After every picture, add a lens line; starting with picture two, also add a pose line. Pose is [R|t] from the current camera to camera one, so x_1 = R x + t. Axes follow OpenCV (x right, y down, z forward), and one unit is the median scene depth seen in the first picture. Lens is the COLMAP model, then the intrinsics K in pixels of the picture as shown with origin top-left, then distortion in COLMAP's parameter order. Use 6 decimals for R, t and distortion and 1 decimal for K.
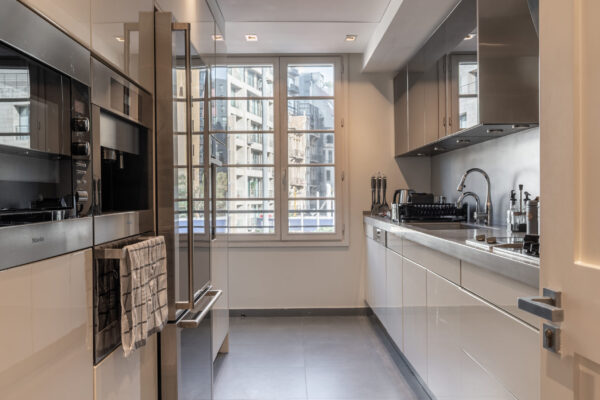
lens RADIAL K [[583.3, 0, 300.0], [0, 583.3, 200.0], [0, 0, 1]] dist [-0.001276, -0.011516]
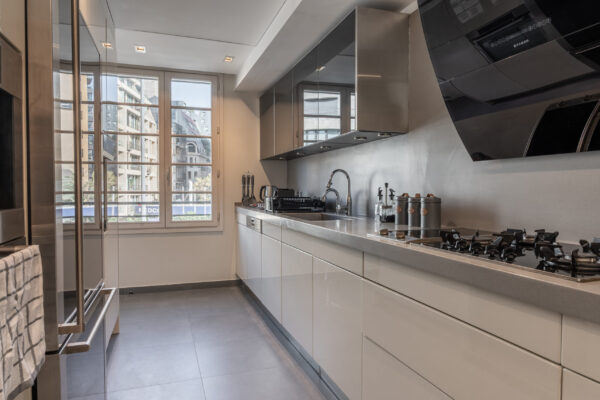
lens RADIAL K [[397.9, 0, 300.0], [0, 397.9, 200.0], [0, 0, 1]] dist [-0.009614, 0.000784]
pose [[0.948867, 0.001380, 0.315672, -0.032320], [-0.007101, 0.999831, 0.016974, -0.002230], [-0.315595, -0.018347, 0.948717, 0.173868]]
